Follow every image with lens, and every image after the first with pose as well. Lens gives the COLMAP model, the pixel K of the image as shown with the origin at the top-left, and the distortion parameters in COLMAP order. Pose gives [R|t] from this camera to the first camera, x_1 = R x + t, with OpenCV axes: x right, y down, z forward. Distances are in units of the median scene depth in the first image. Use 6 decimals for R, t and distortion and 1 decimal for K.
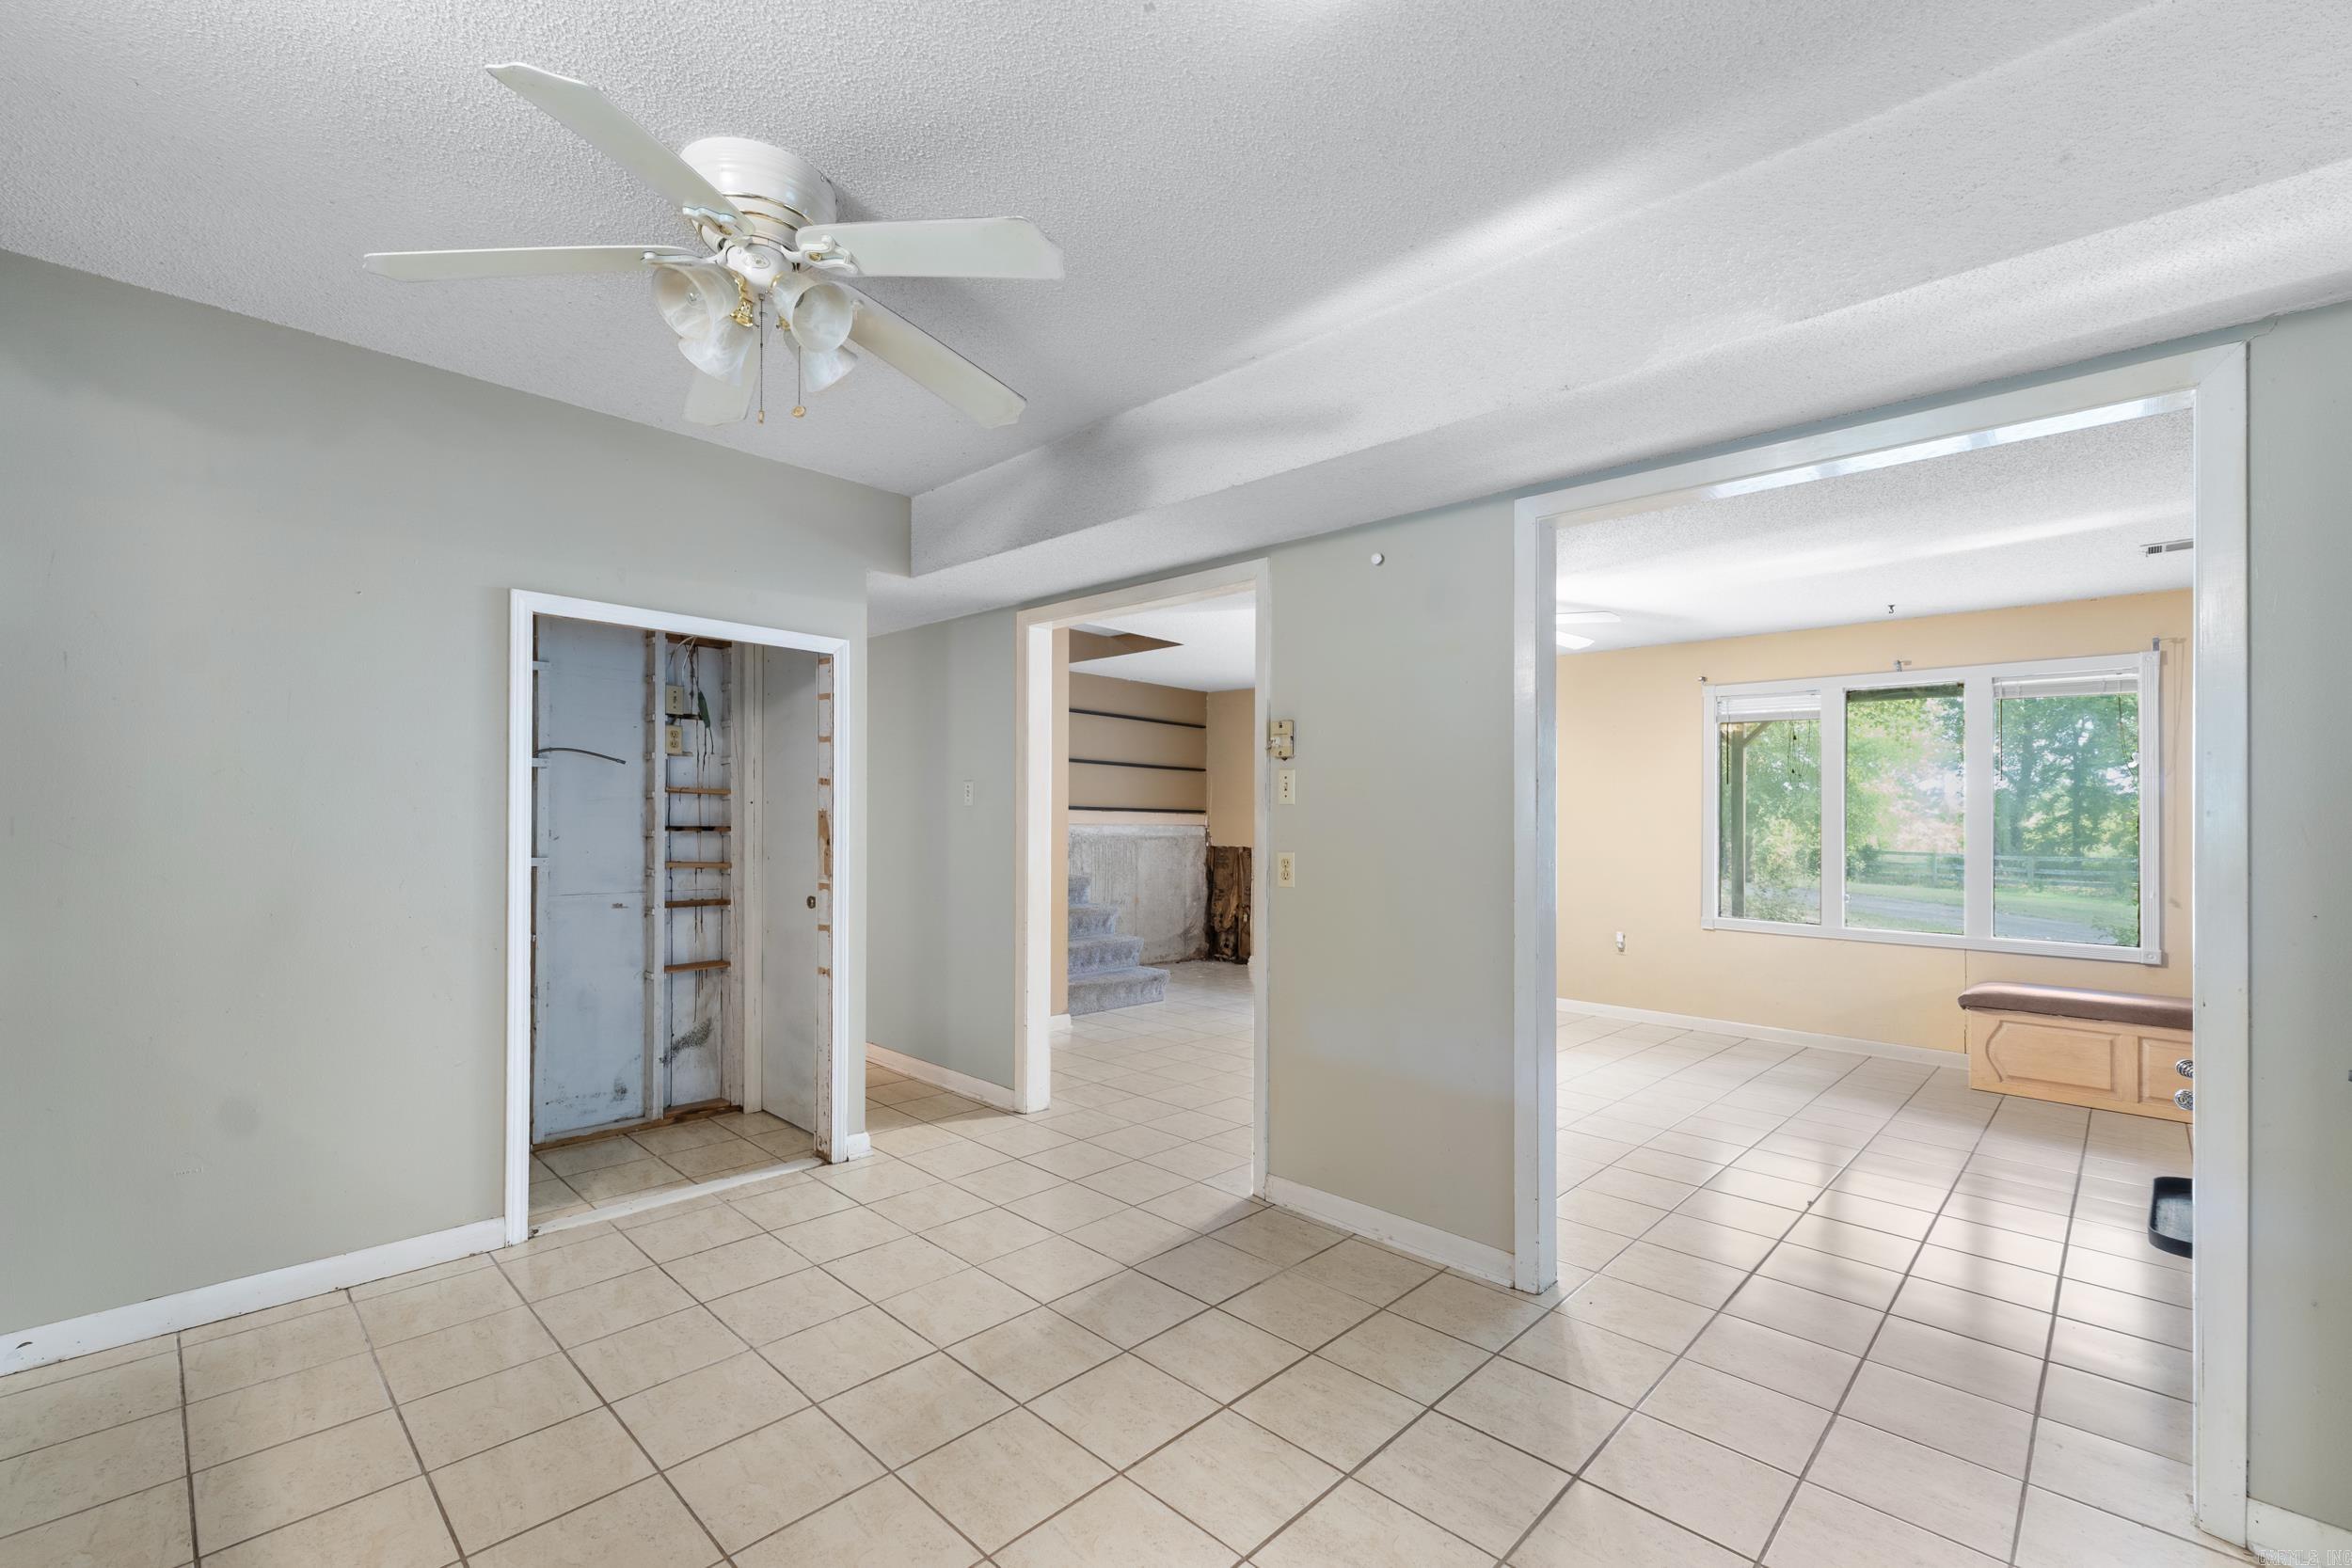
lens RADIAL K [[999.4, 0, 1173.6], [0, 999.4, 802.8], [0, 0, 1]] dist [0.000233, -0.000232]
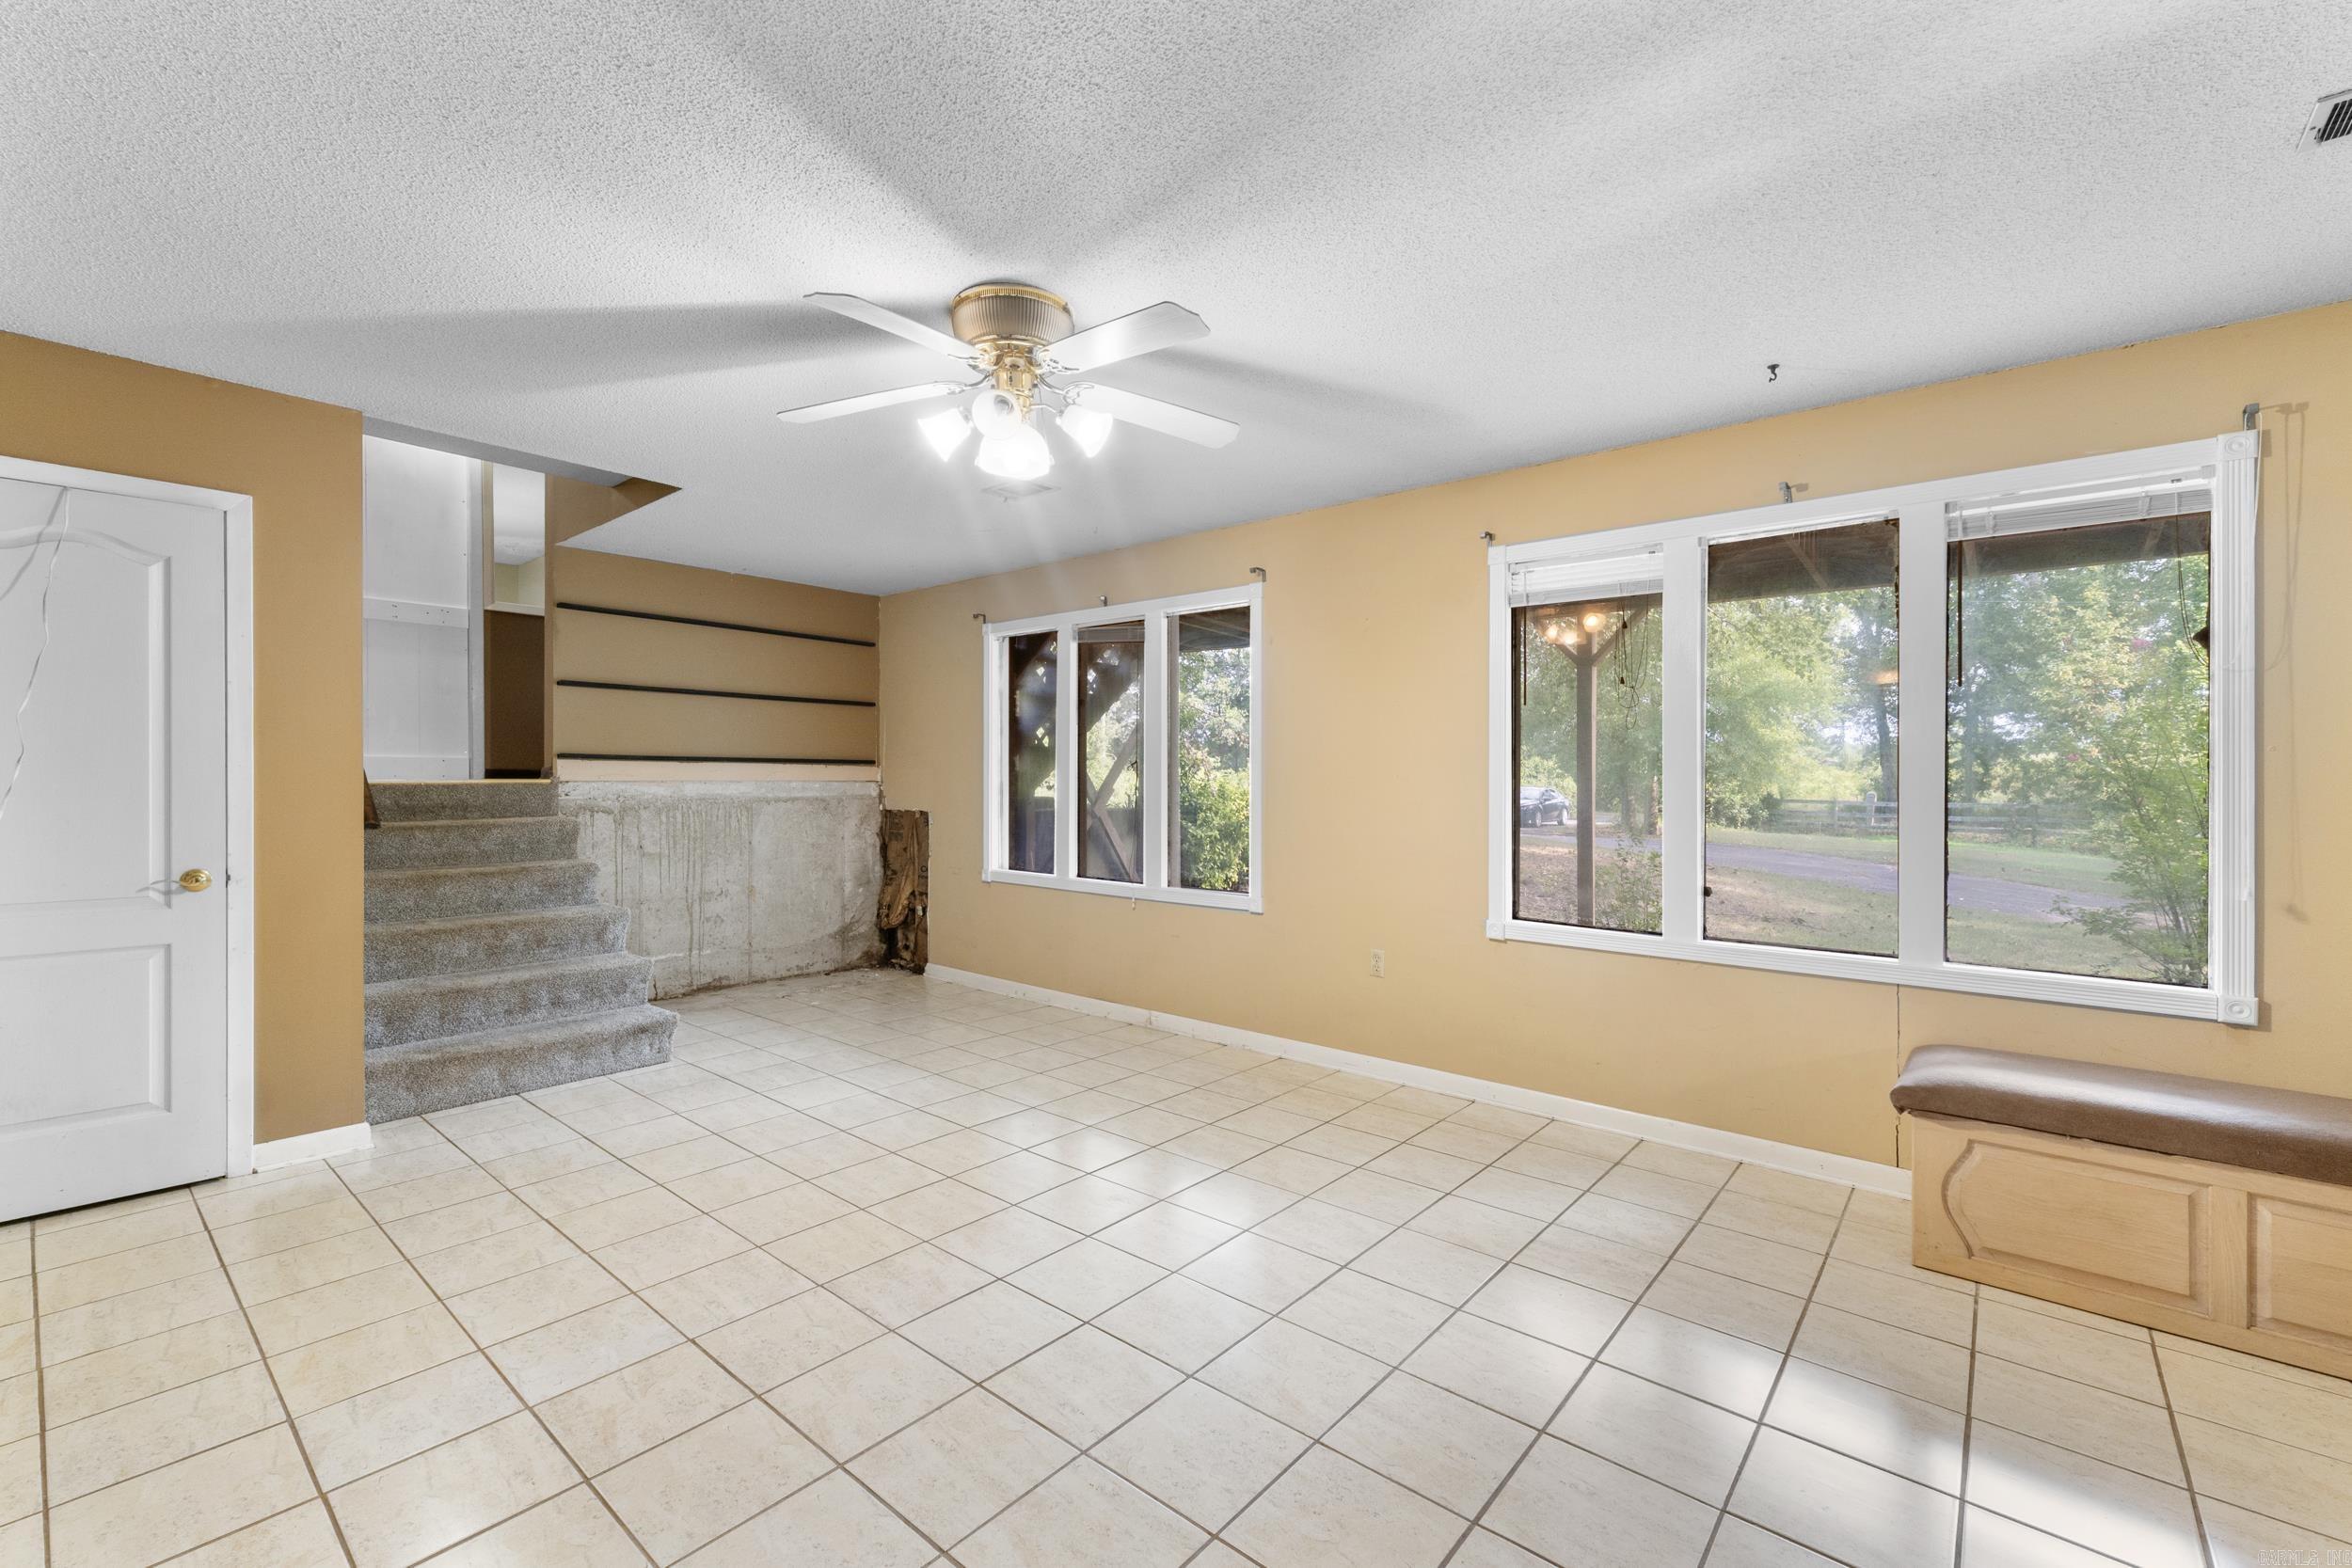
lens RADIAL K [[999.4, 0, 1176.1], [0, 999.4, 775.2], [0, 0, 1]] dist [0.000233, -0.000232]
pose [[0.997617, -0.010613, 0.068179, 0.202300], [0.009465, 0.999808, 0.017141, 0.008131], [-0.068348, -0.016455, 0.997526, 0.271491]]
